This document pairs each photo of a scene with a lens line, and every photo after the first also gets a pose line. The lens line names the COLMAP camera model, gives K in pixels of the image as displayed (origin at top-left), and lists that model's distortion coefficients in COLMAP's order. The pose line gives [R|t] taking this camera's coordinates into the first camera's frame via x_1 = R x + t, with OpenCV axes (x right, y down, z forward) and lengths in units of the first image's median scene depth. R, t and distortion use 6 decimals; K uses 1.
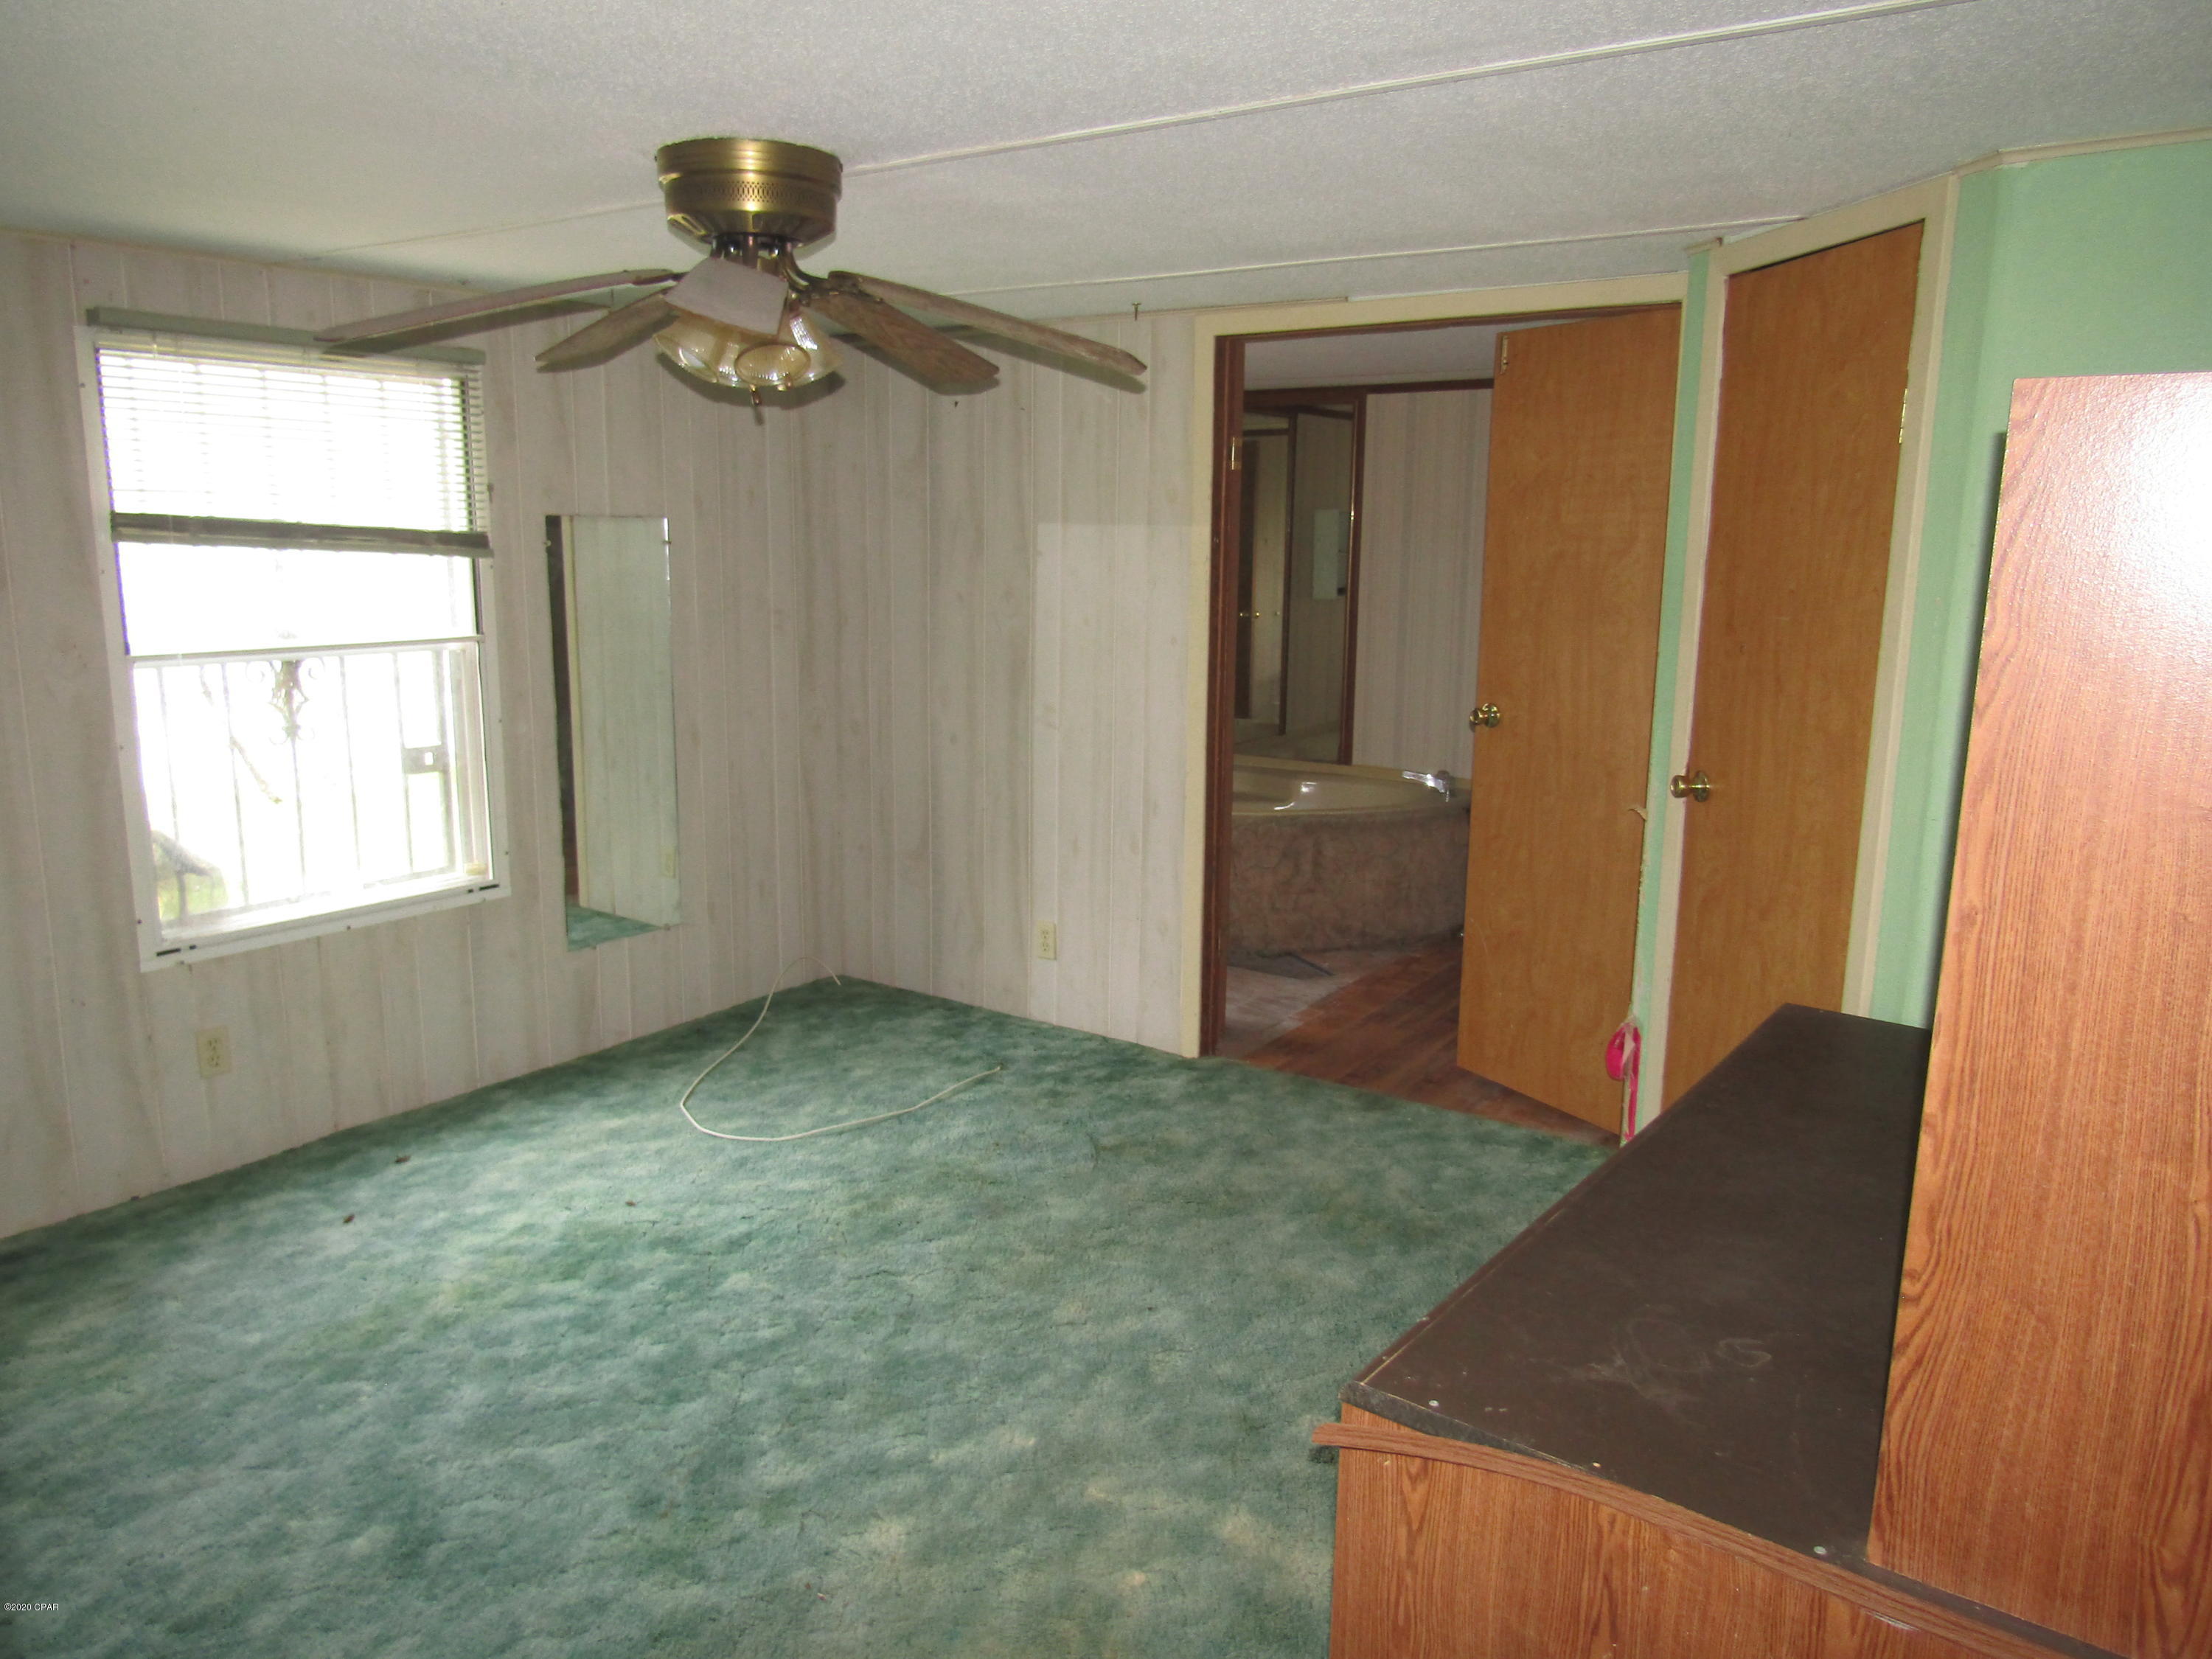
lens RADIAL K [[1585.9, 0, 1106.9], [0, 1585.9, 826.3], [0, 0, 1]] dist [0.000097, -0.011972]
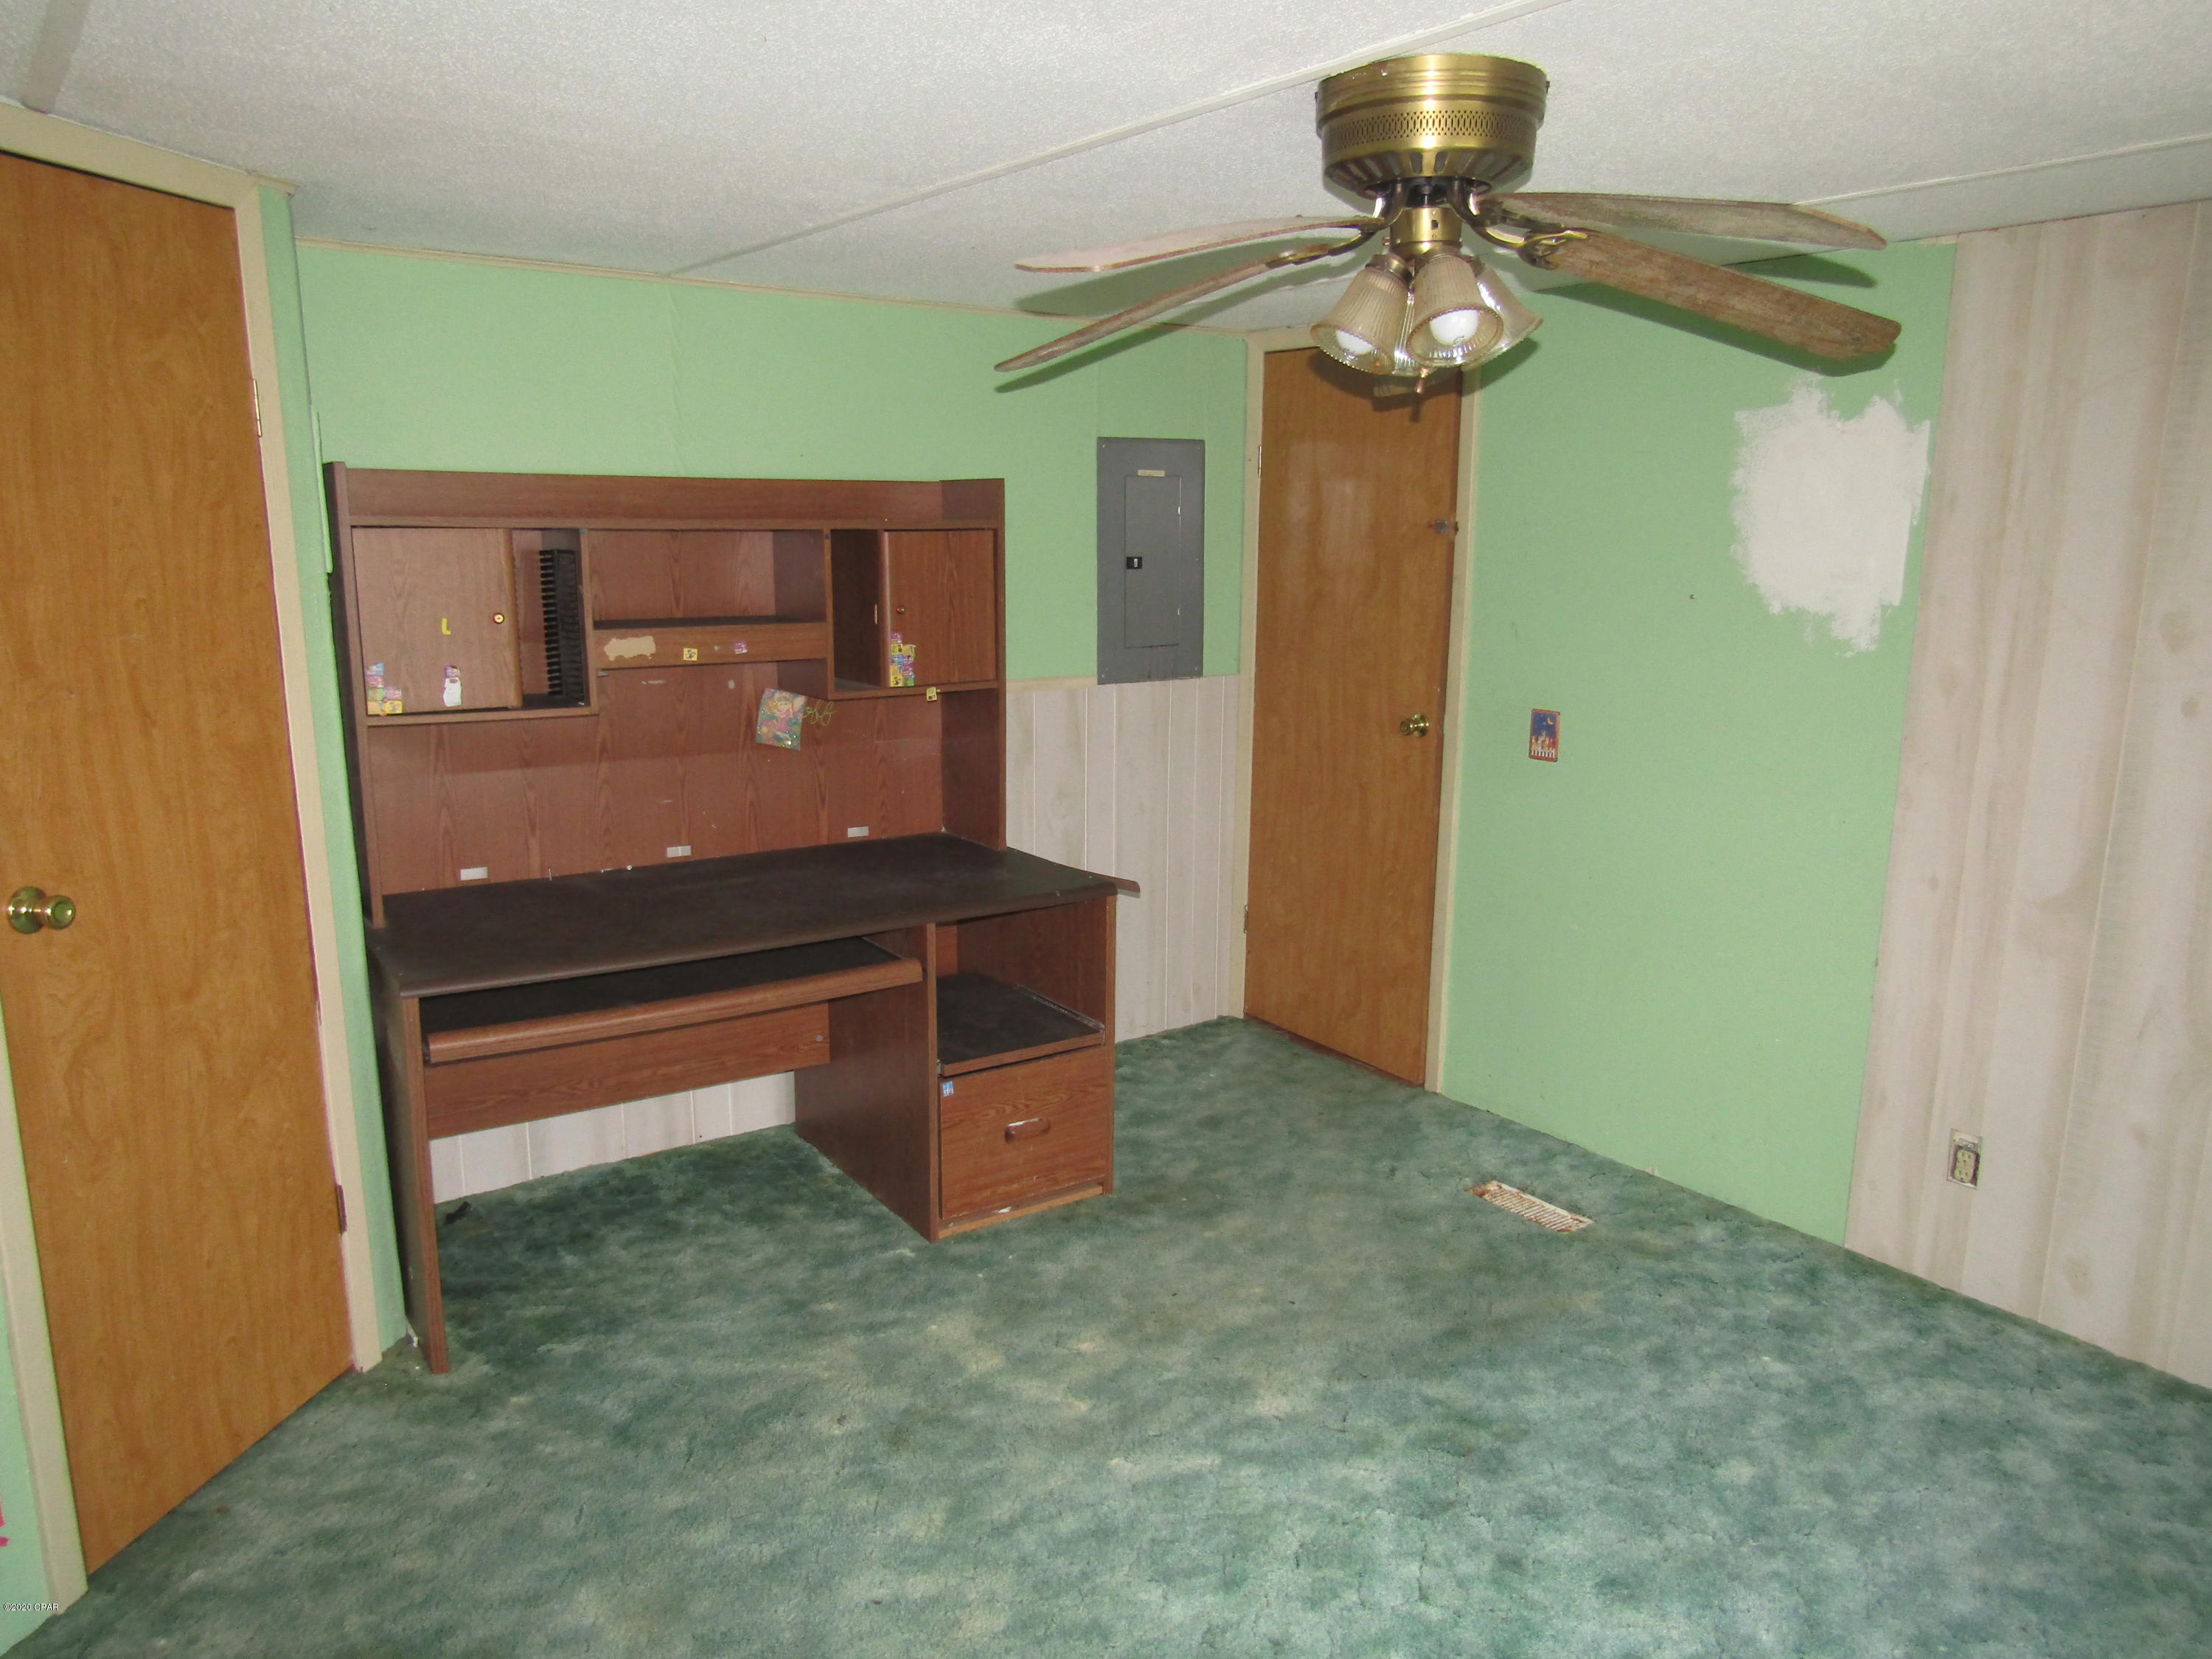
lens RADIAL K [[1585.9, 0, 1106.5], [0, 1585.9, 834.9], [0, 0, 1]] dist [0.000097, -0.011972]
pose [[-0.947541, -0.082034, 0.308927, -0.330065], [0.044816, 0.922859, 0.382521, -0.366809], [-0.316475, 0.376300, -0.870771, 1.792934]]
